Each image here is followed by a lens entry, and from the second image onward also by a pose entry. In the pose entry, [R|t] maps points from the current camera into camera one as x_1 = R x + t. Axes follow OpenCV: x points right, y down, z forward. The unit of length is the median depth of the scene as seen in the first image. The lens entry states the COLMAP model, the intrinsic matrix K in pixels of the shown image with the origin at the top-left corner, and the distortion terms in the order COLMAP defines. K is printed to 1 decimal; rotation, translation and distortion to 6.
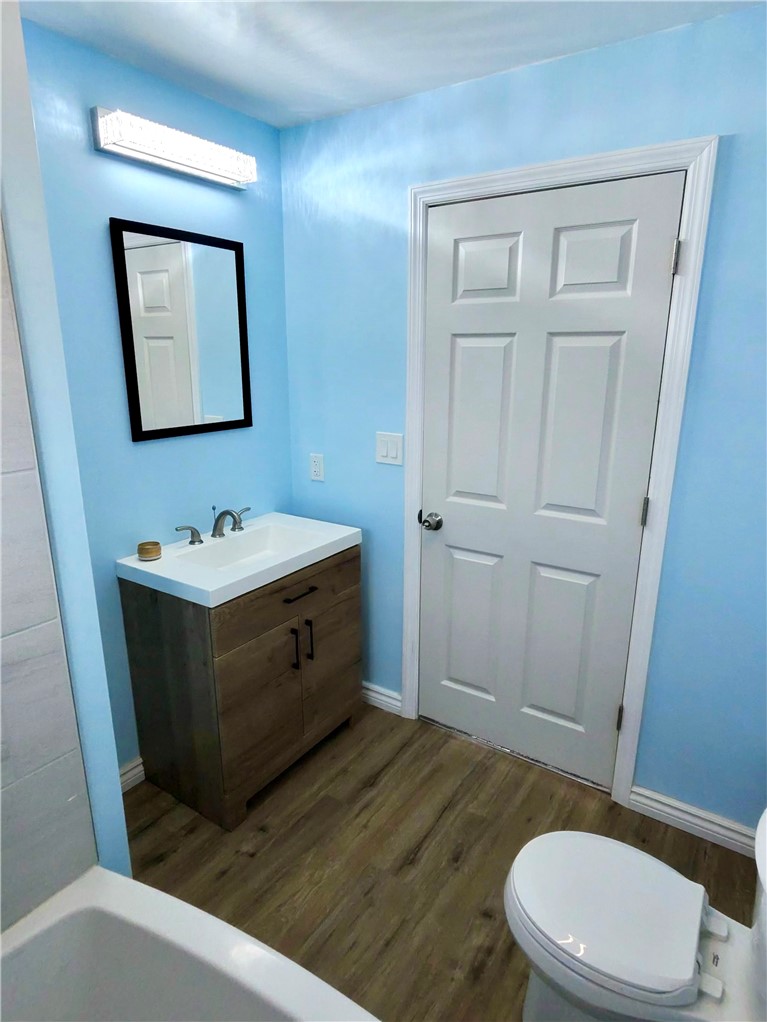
lens RADIAL K [[584.6, 0, 383.5], [0, 584.6, 511.0], [0, 0, 1]] dist [0.001965, 0.001284]
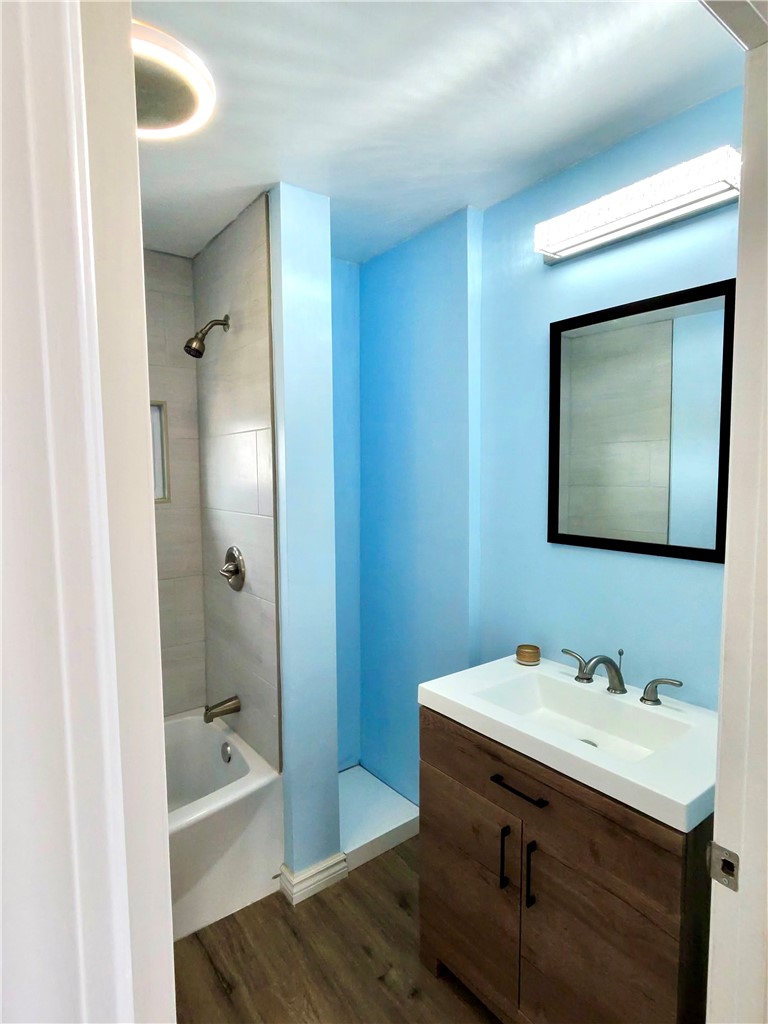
lens RADIAL K [[585.8, 0, 384.0], [0, 585.8, 512.0], [0, 0, 1]] dist [0.001965, 0.001284]
pose [[-0.326527, 0.080470, -0.941756, 0.540406], [-0.238796, 0.957023, 0.164570, -0.248878], [0.914525, 0.278624, -0.293278, 0.982530]]
